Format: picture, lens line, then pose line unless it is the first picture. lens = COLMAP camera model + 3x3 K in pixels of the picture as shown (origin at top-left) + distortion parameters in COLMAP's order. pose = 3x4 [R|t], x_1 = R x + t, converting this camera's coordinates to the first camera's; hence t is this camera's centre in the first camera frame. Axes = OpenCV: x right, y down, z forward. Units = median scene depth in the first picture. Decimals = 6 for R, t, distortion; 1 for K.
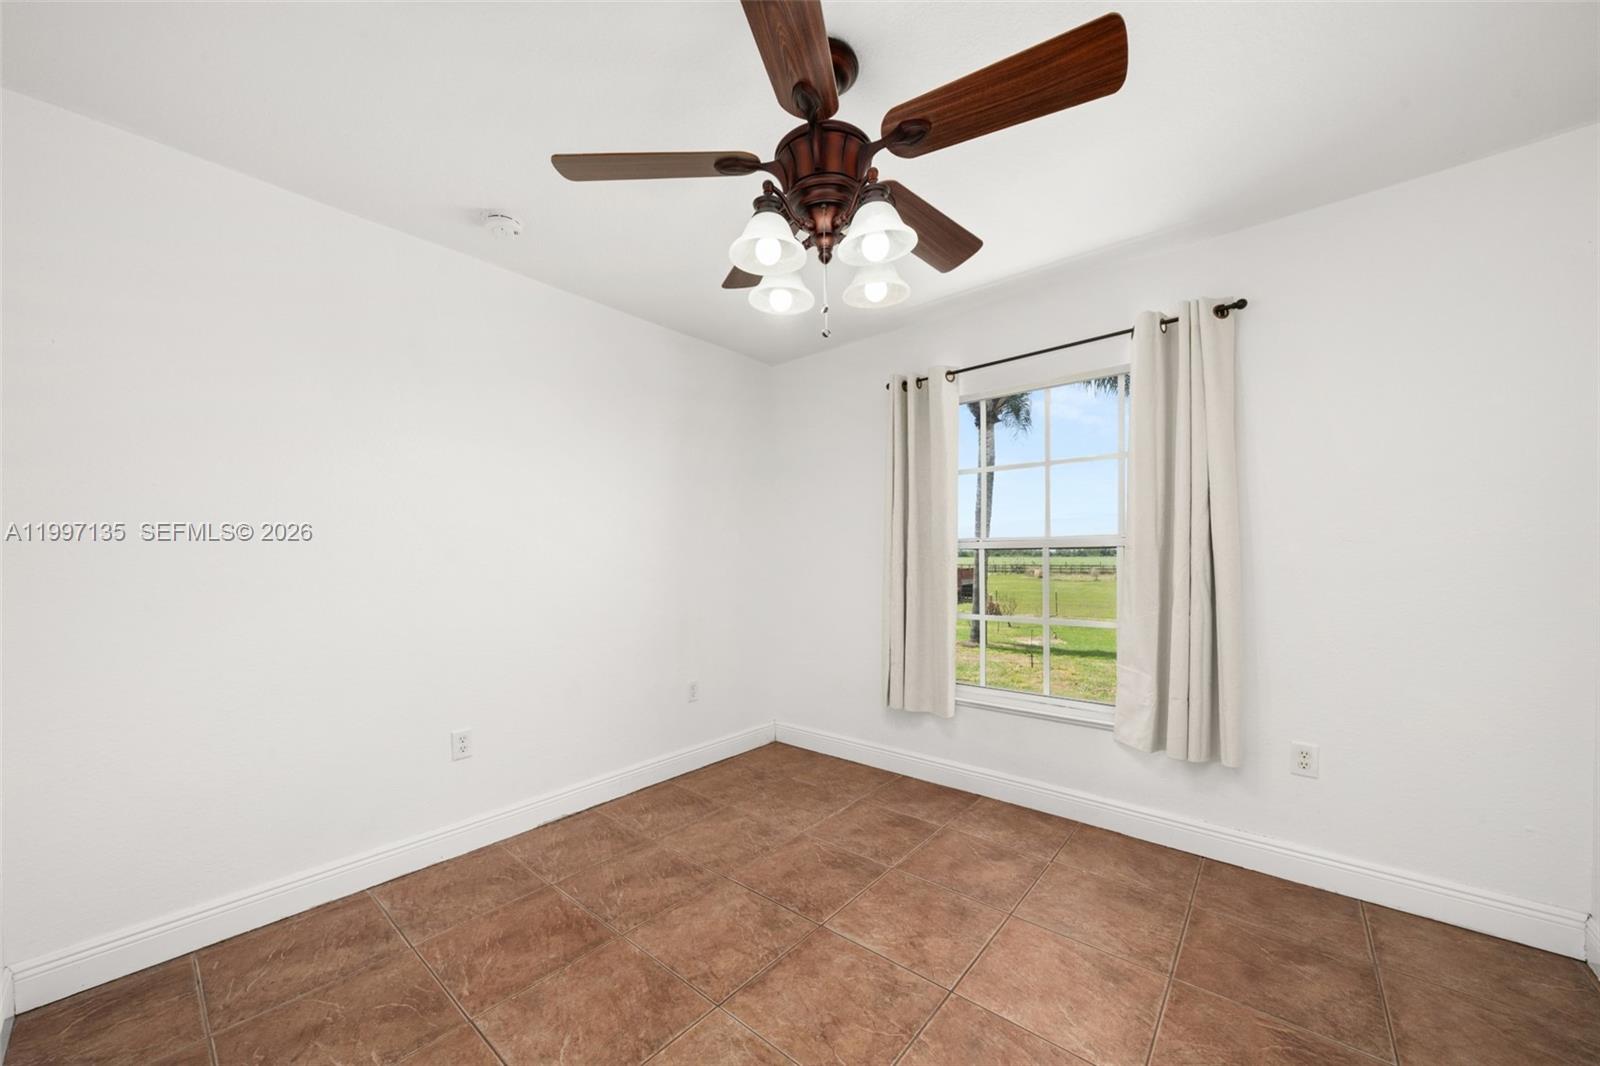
lens RADIAL K [[570.2, 0, 790.6], [0, 570.2, 570.6], [0, 0, 1]] dist [0.000231, 0.000022]
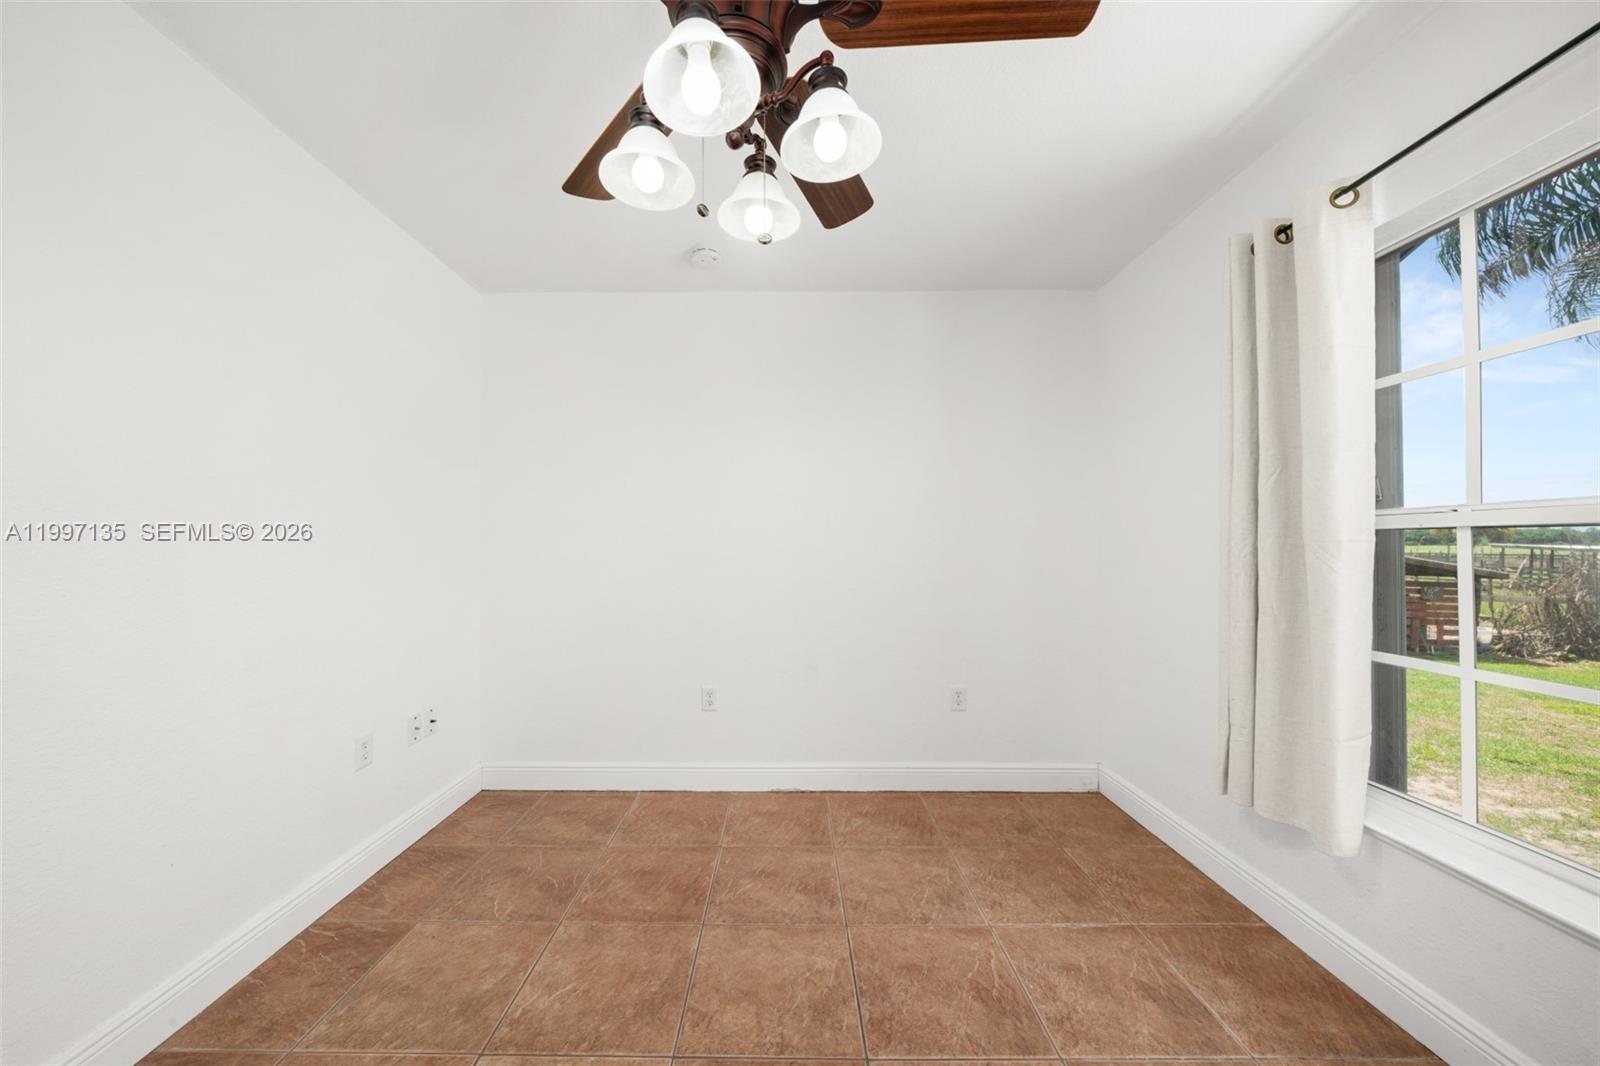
lens RADIAL K [[546.2, 0, 789.0], [0, 546.2, 541.8], [0, 0, 1]] dist [-0.003291, 0.000005]
pose [[0.653641, 0.001145, -0.756804, 0.503151], [-0.019270, 0.999700, -0.015131, -0.013554], [0.756560, 0.024474, 0.653466, 0.463267]]
